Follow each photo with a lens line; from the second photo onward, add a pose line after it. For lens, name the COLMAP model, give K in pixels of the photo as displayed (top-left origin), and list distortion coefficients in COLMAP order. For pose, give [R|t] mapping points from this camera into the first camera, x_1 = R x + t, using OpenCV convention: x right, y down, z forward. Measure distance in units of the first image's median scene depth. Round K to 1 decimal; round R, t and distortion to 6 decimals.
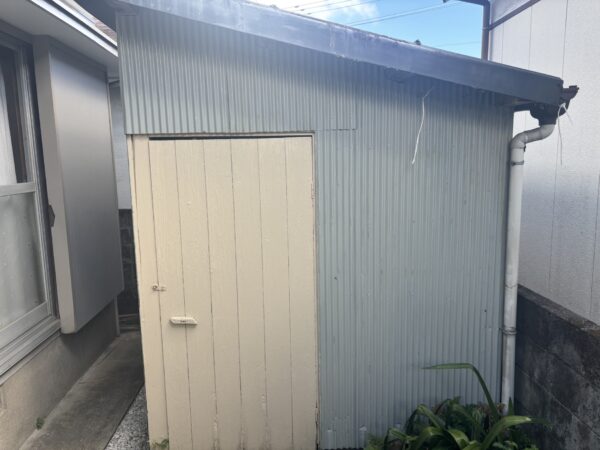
lens RADIAL K [[453.0, 0, 300.0], [0, 453.0, 225.0], [0, 0, 1]] dist [0.002036, 0.001682]
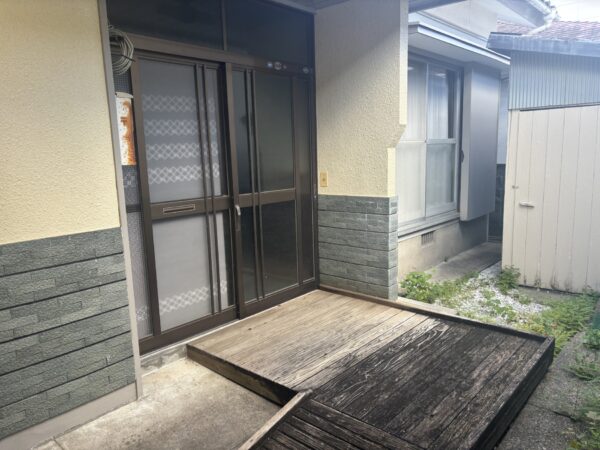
lens RADIAL K [[453.0, 0, 300.0], [0, 453.0, 225.0], [0, 0, 1]] dist [0.002036, 0.001682]
pose [[0.710450, 0.114367, -0.694393, 0.330758], [-0.089844, 0.993372, 0.071688, 0.197799], [0.697990, 0.011456, 0.716016, -0.862024]]
